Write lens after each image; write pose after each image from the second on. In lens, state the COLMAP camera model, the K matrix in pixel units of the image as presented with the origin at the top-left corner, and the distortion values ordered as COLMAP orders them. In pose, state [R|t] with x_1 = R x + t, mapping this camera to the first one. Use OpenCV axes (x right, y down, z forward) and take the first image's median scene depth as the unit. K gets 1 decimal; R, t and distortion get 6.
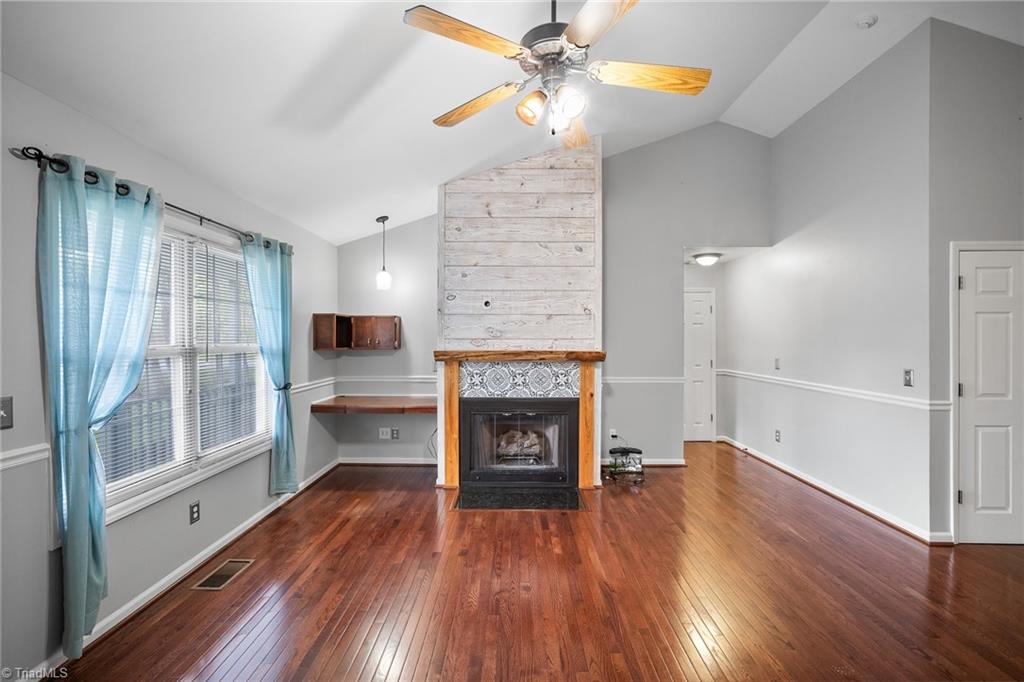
lens RADIAL K [[448.1, 0, 512.0], [0, 448.1, 341.0], [0, 0, 1]] dist [-0.009002, 0.000171]
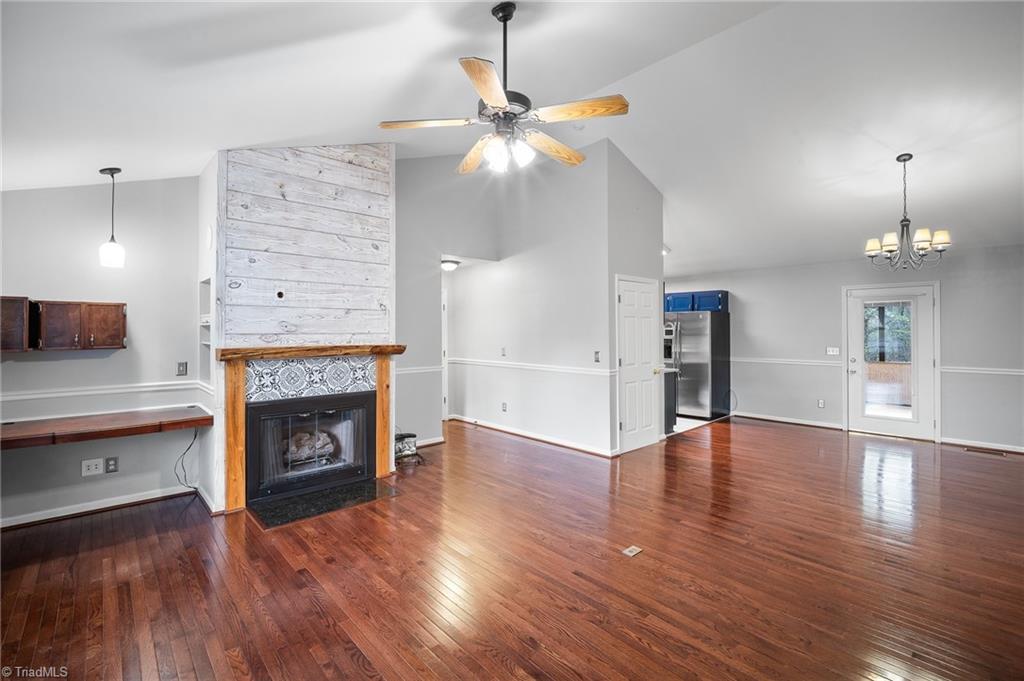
lens RADIAL K [[454.0, 0, 506.7], [0, 454.0, 326.4], [0, 0, 1]] dist [-0.004875, 0.000085]
pose [[0.731446, 0.004860, 0.681882, -0.343748], [0.007861, 0.999848, -0.015559, -0.002083], [-0.681854, 0.016741, 0.731297, 0.024780]]
